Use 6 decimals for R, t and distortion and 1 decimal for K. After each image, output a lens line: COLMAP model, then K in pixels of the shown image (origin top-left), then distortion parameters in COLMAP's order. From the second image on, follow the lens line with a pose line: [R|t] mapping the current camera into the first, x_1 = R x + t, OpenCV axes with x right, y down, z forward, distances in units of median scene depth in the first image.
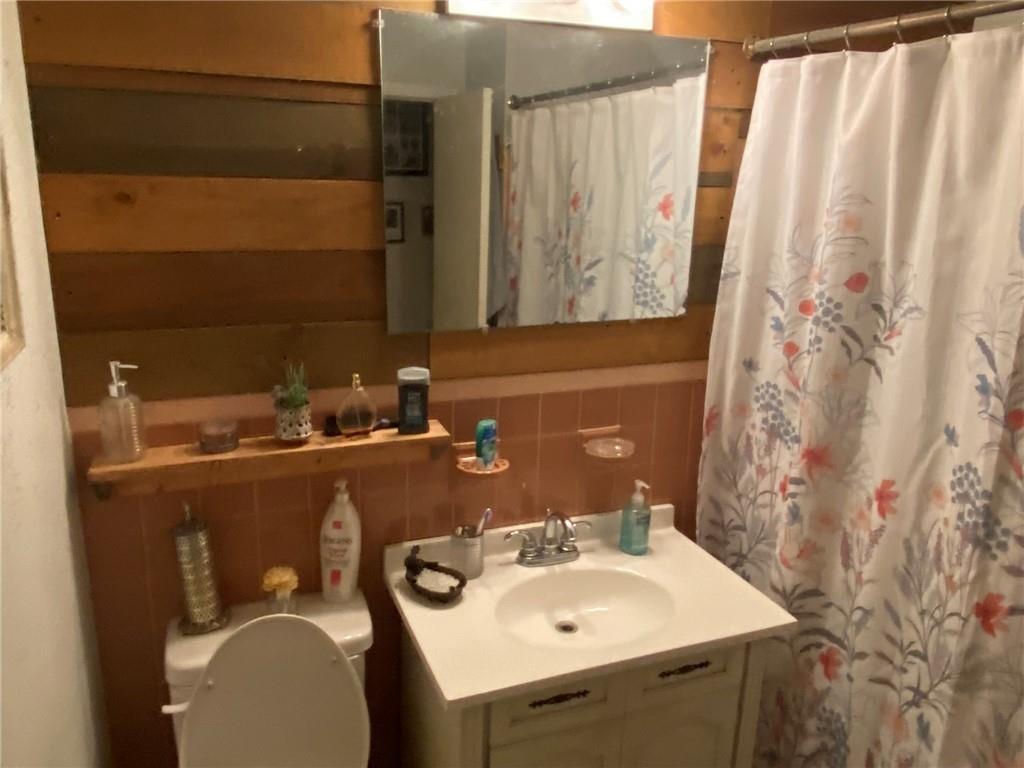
lens RADIAL K [[804.2, 0, 507.0], [0, 804.2, 380.7], [0, 0, 1]] dist [0.041618, -0.081258]
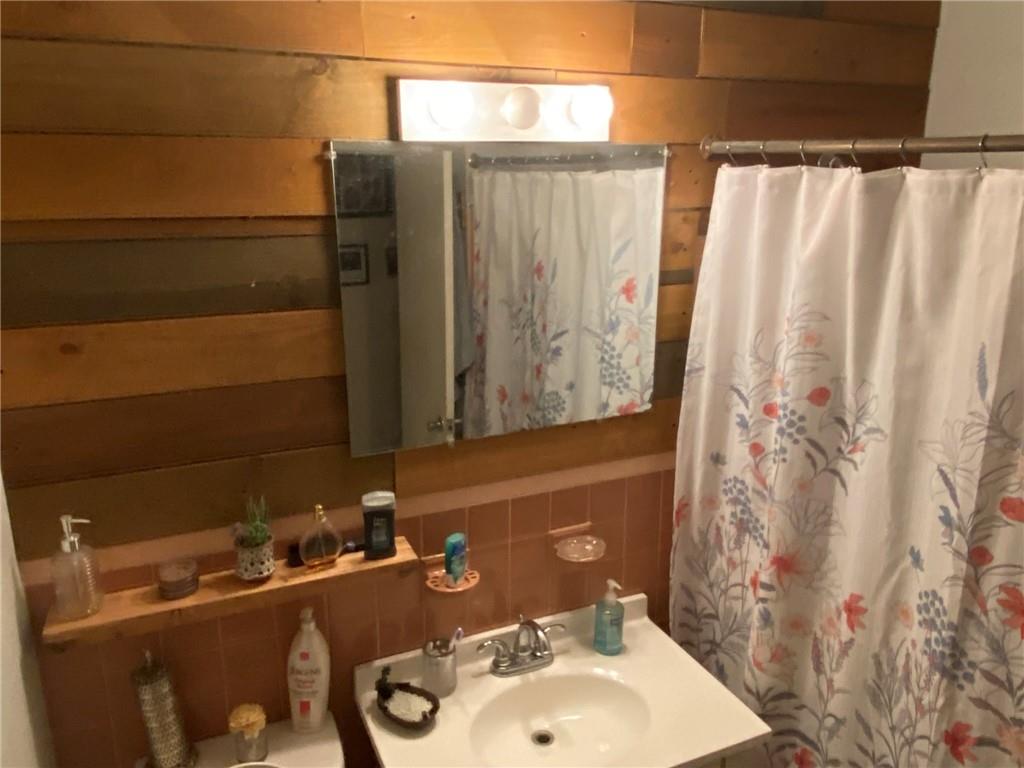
lens RADIAL K [[804.2, 0, 511.0], [0, 804.2, 385.8], [0, 0, 1]] dist [0.041618, -0.081258]
pose [[0.998720, -0.032191, 0.039004, 0.011222], [0.032079, 0.999479, 0.003499, -0.141387], [-0.039096, -0.002243, 0.999233, 0.012492]]
